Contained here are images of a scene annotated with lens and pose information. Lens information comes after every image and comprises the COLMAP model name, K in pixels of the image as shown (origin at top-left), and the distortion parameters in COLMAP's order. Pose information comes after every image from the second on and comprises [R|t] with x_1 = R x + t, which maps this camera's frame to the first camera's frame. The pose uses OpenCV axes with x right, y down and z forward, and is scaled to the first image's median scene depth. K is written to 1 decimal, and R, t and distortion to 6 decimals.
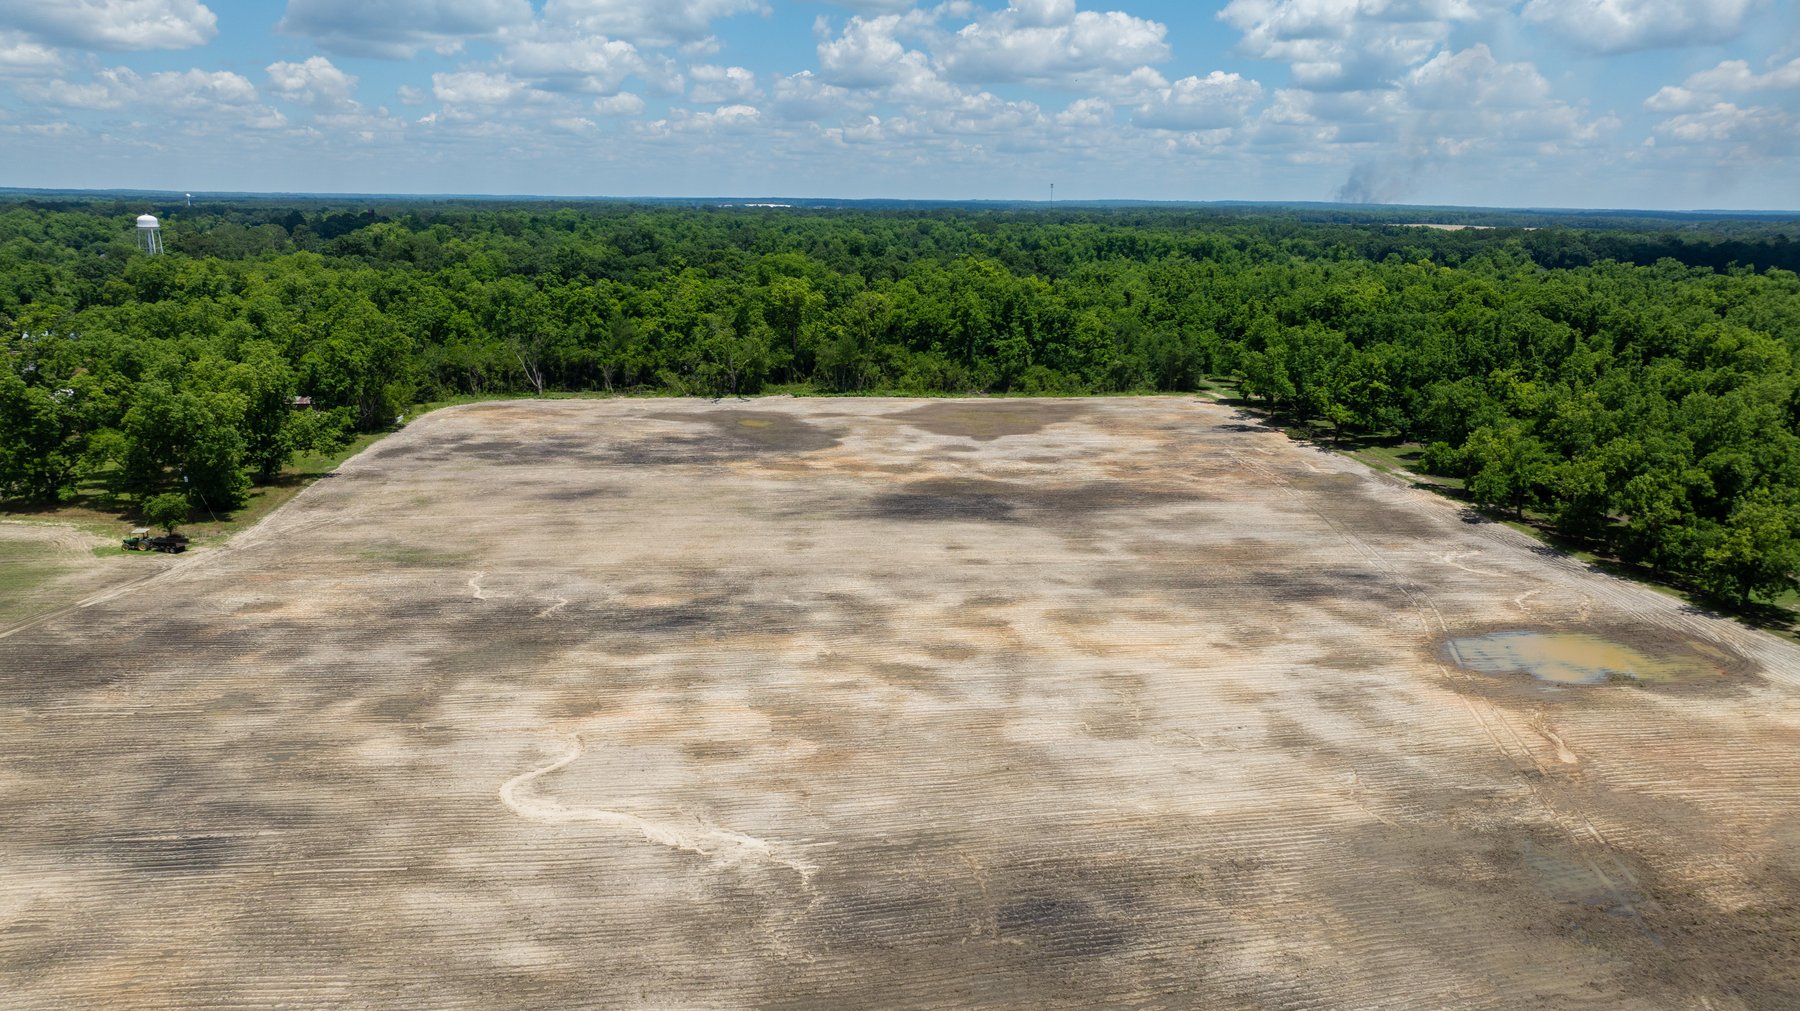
lens RADIAL K [[1266.9, 0, 899.0], [0, 1266.9, 497.3], [0, 0, 1]] dist [-0.034943, 0.036085]
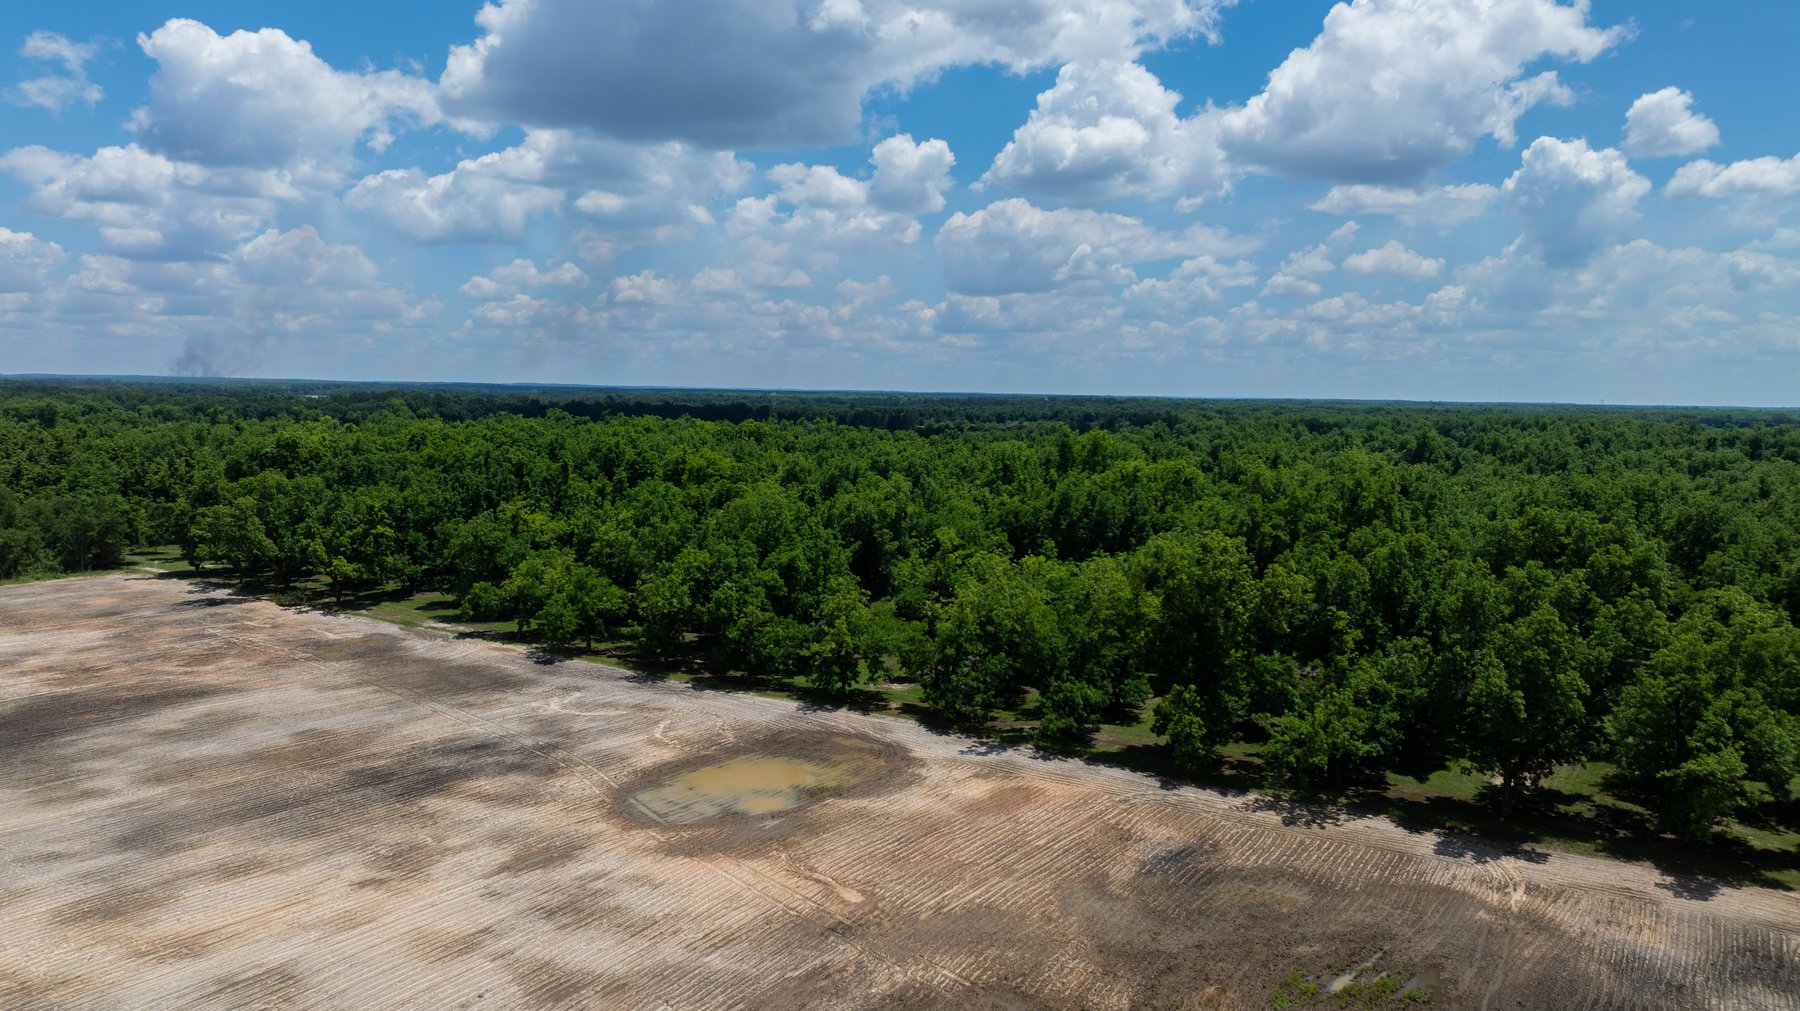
lens RADIAL K [[1266.9, 0, 894.1], [0, 1266.9, 493.5], [0, 0, 1]] dist [-0.034943, 0.036085]
pose [[0.662432, -0.062922, 0.746475, -0.028874], [0.165211, 0.984202, -0.063649, -0.000819], [-0.730677, 0.165489, 0.662363, 0.151900]]
